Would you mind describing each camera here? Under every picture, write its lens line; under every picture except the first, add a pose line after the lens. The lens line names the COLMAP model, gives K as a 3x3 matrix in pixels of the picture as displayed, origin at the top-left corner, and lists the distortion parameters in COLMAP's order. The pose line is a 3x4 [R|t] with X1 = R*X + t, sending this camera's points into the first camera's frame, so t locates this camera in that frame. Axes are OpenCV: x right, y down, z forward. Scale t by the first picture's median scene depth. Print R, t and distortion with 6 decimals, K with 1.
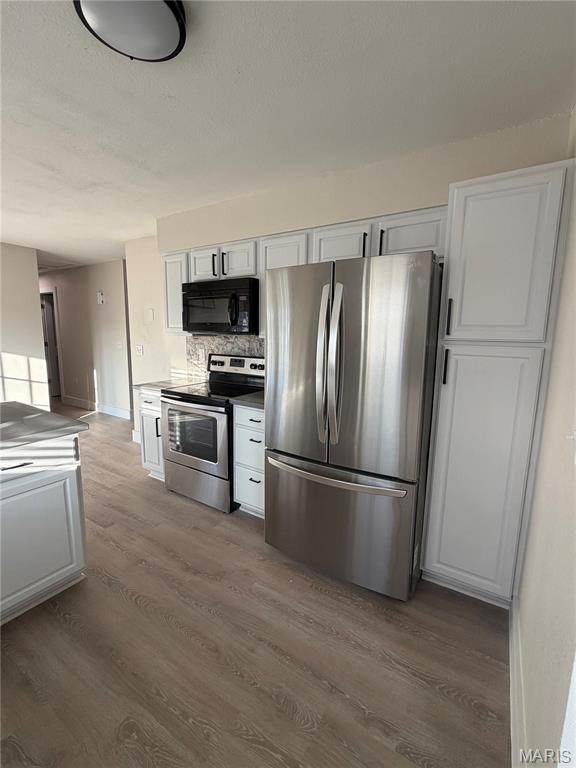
lens RADIAL K [[341.0, 0, 288.4], [0, 341.0, 386.7], [0, 0, 1]] dist [-0.008356, -0.000344]
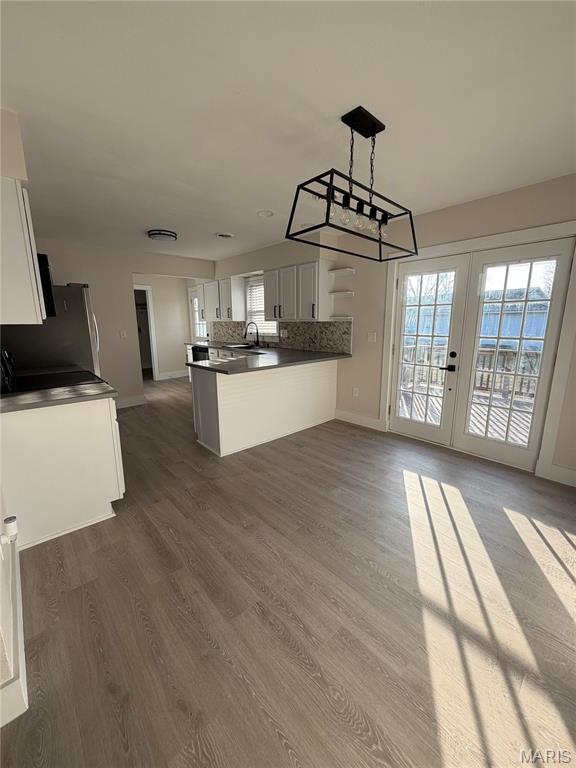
lens RADIAL K [[305.2, 0, 290.4], [0, 305.2, 384.1], [0, 0, 1]] dist [-0.000630, 0.000482]
pose [[-0.966141, -0.059936, 0.250957, -0.979215], [0.031734, 0.937656, 0.346112, -0.234222], [-0.256056, 0.342357, -0.904006, 1.481106]]
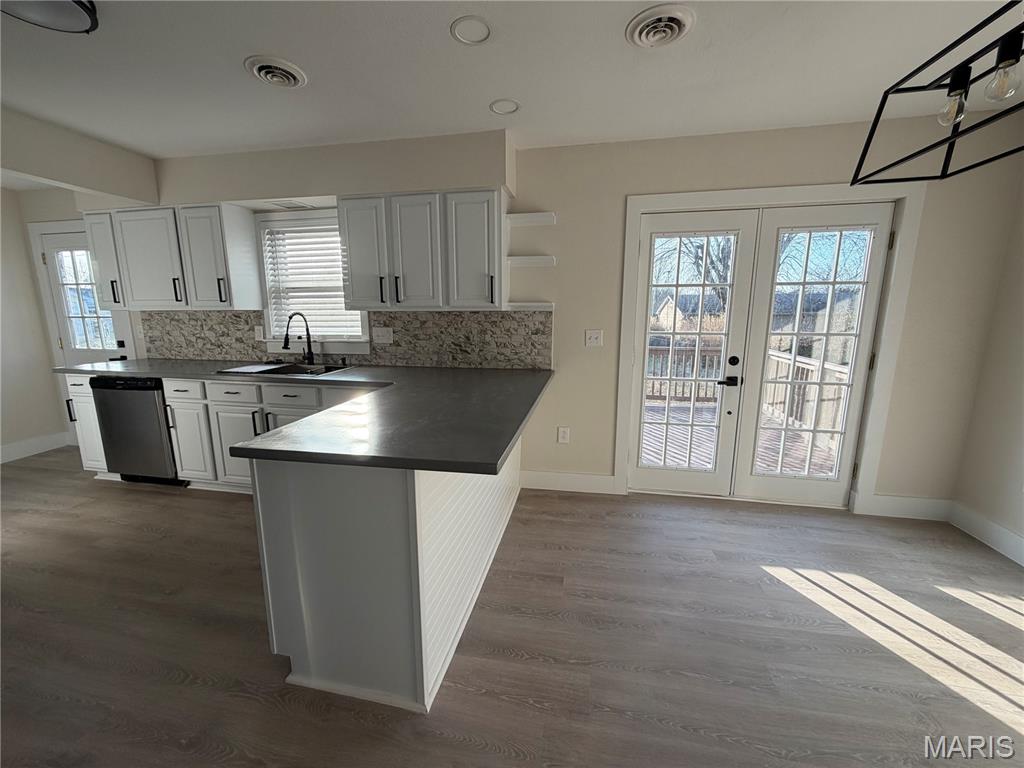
lens RADIAL K [[406.9, 0, 509.7], [0, 406.9, 385.1], [0, 0, 1]] dist [-0.000630, 0.000482]
pose [[-0.931254, 0.053788, -0.360378, -0.465261], [-0.065055, 0.948609, 0.309693, -0.154684], [0.358516, 0.311847, -0.879897, 1.031177]]
